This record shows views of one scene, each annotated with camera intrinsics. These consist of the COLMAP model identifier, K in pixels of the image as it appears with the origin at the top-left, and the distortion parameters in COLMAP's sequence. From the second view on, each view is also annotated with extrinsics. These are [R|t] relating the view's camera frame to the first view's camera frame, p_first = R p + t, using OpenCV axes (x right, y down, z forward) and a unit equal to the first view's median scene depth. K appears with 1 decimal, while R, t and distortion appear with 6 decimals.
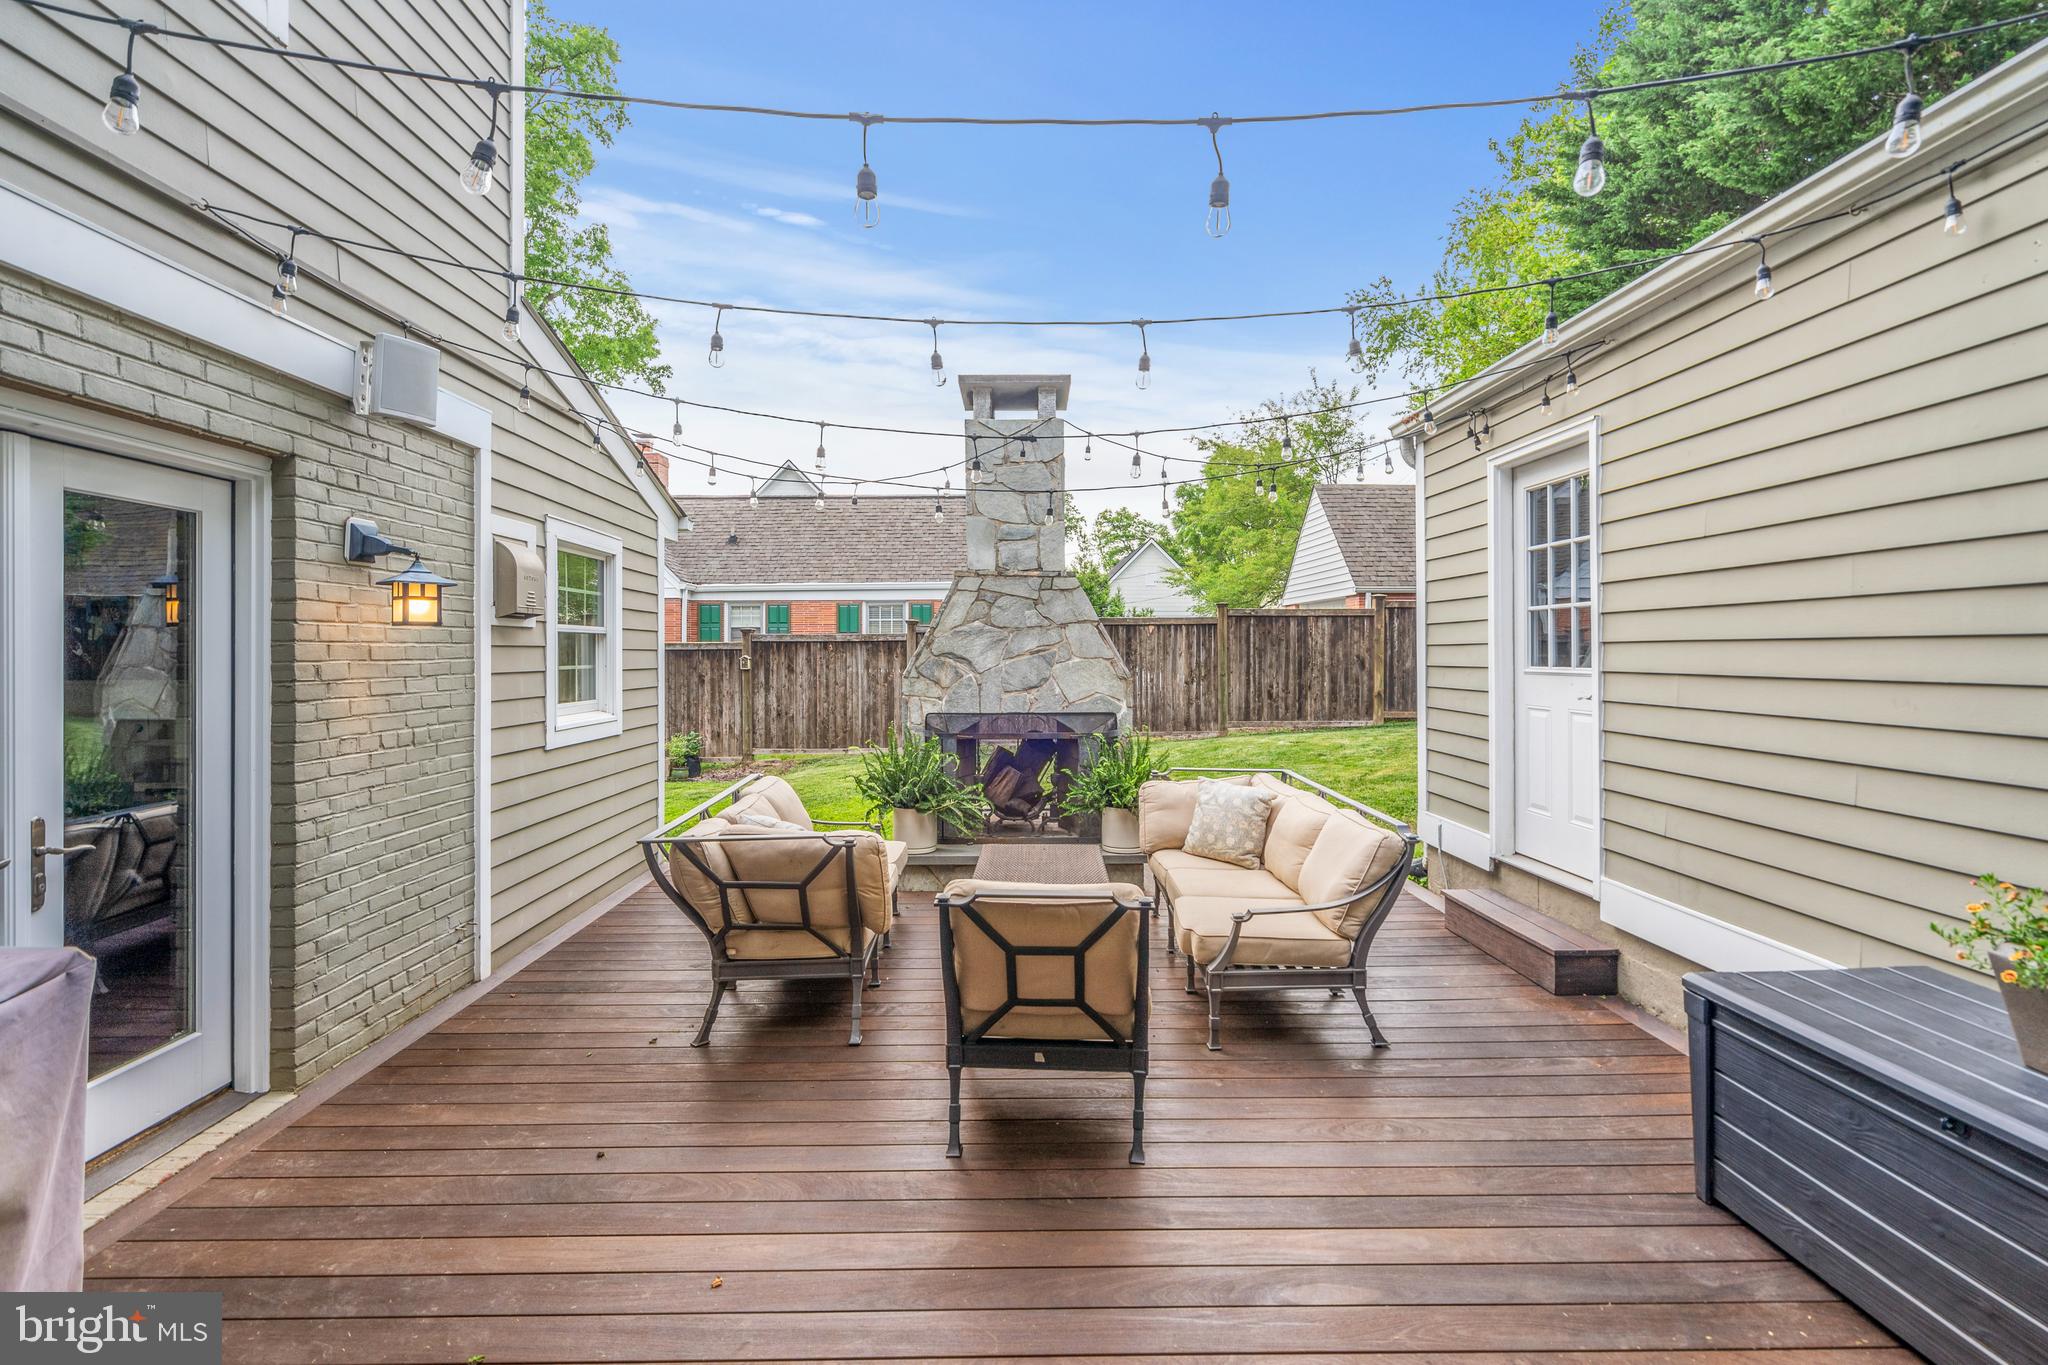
lens RADIAL K [[936.1, 0, 1019.6], [0, 936.1, 664.9], [0, 0, 1]] dist [-0.007262, 0.003161]
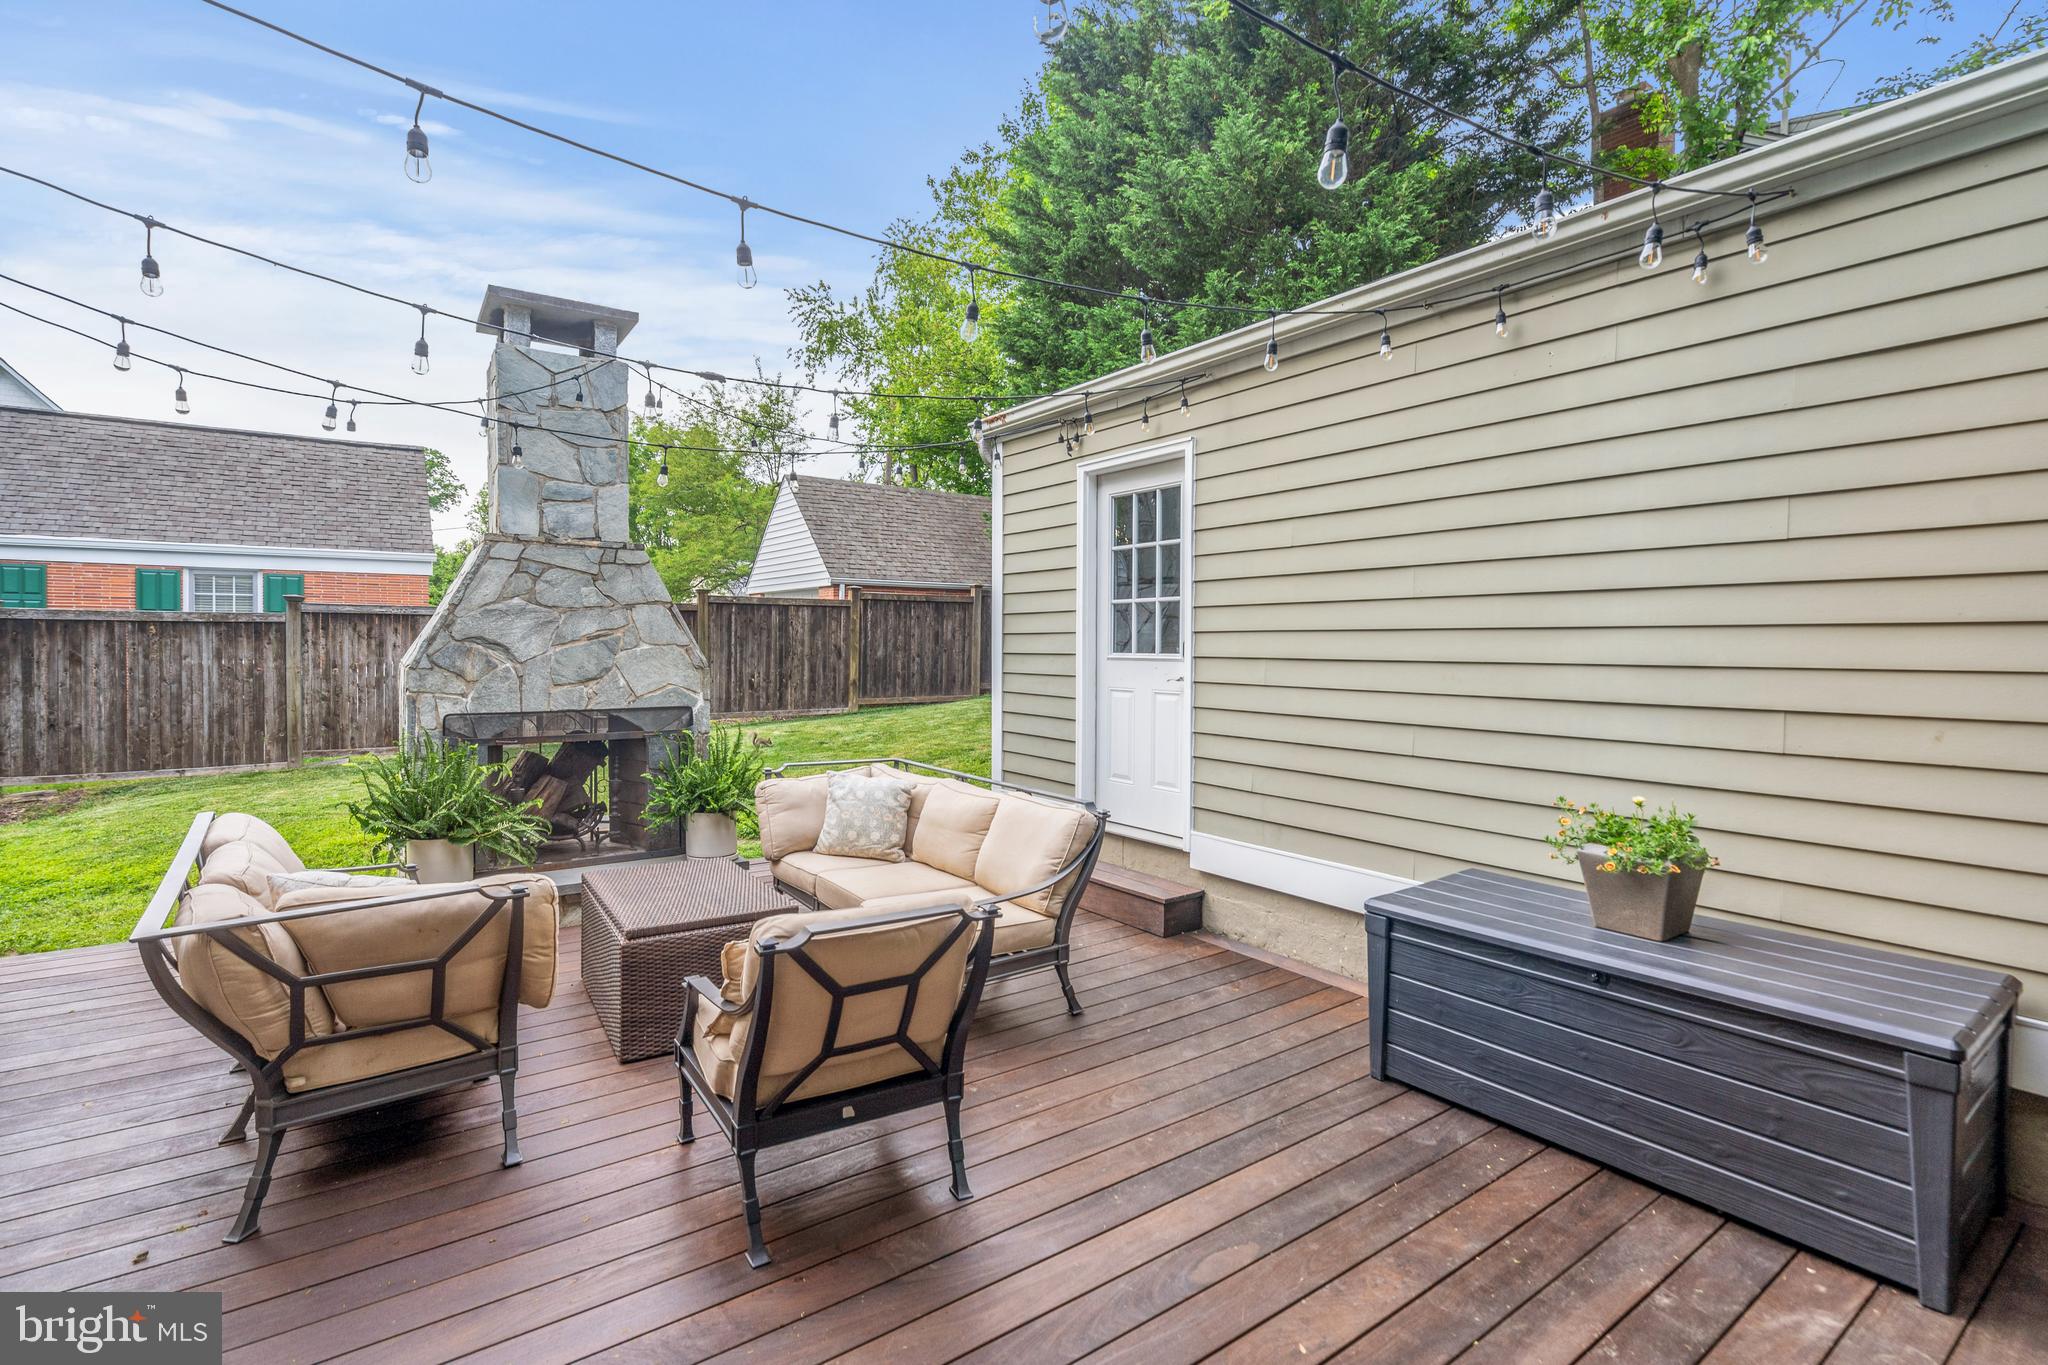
lens RADIAL K [[936.1, 0, 1014.9], [0, 936.1, 669.5], [0, 0, 1]] dist [-0.007262, 0.003161]
pose [[0.828371, -0.009763, 0.560094, -0.182902], [0.001041, 0.999873, 0.015889, 0.003405], [-0.560179, -0.012580, 0.828276, 0.123861]]
